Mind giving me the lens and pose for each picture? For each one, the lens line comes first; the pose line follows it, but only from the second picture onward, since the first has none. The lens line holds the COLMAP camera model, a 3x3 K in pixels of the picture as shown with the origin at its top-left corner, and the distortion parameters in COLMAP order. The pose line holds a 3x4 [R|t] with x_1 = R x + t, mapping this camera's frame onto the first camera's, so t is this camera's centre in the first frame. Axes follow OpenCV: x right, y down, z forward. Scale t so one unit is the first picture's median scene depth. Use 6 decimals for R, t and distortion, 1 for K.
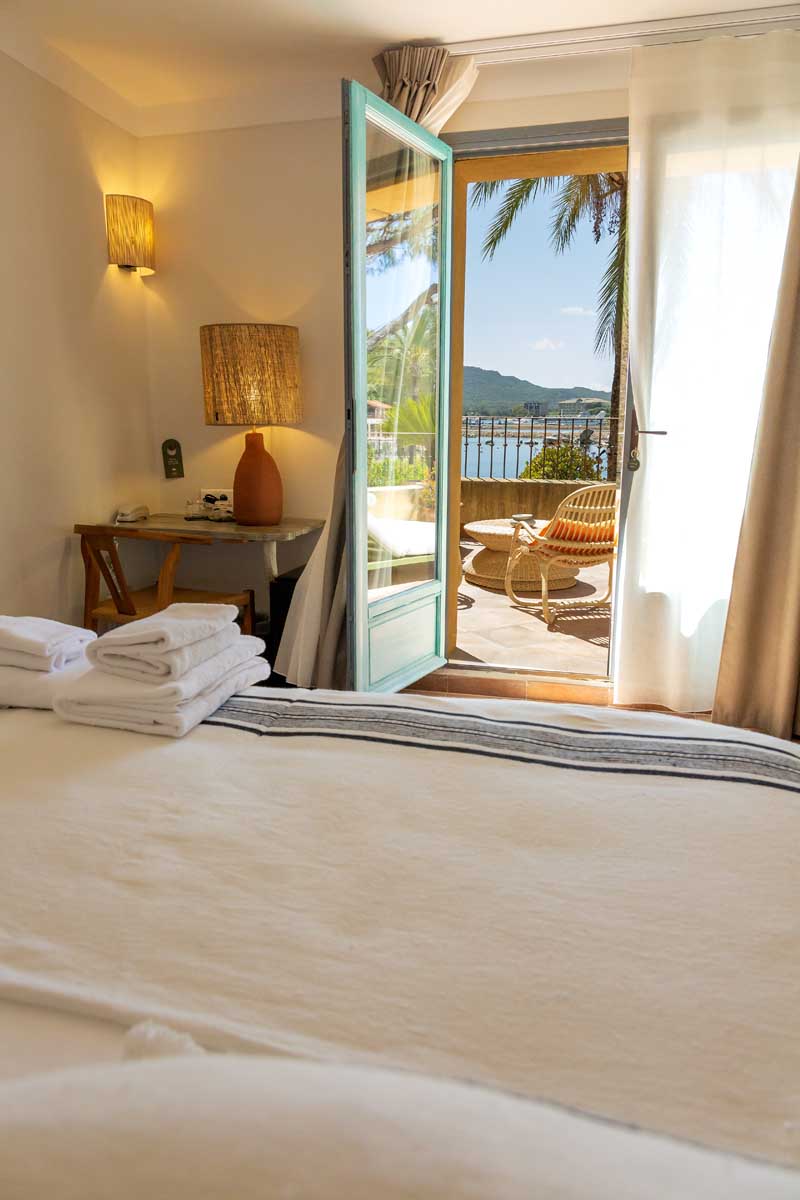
lens RADIAL K [[816.0, 0, 401.5], [0, 816.0, 628.7], [0, 0, 1]] dist [0.005125, 0.004705]
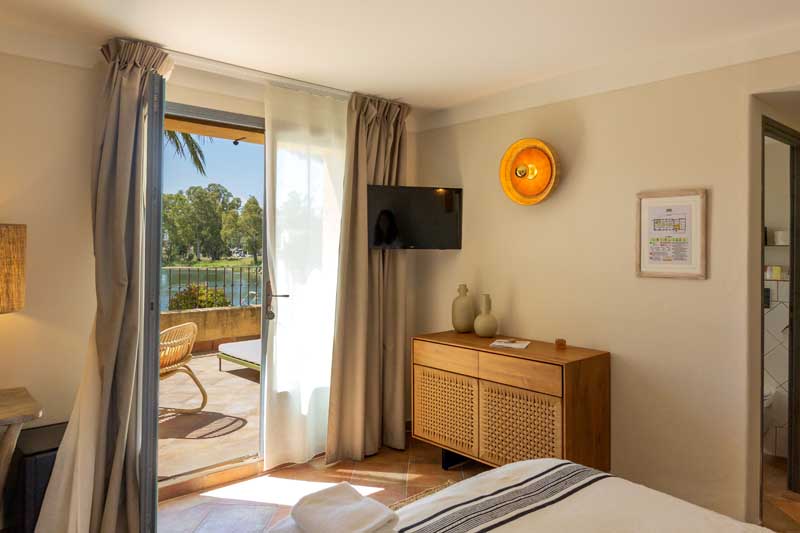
lens RADIAL K [[571.4, 0, 400.0], [0, 571.4, 266.5], [0, 0, 1]] dist [-0.003414, 0.002351]
pose [[0.561008, -0.026134, 0.827398, -0.548761], [0.180500, 0.979314, -0.091454, -0.162728], [-0.807892, 0.200652, 0.554120, 0.173296]]
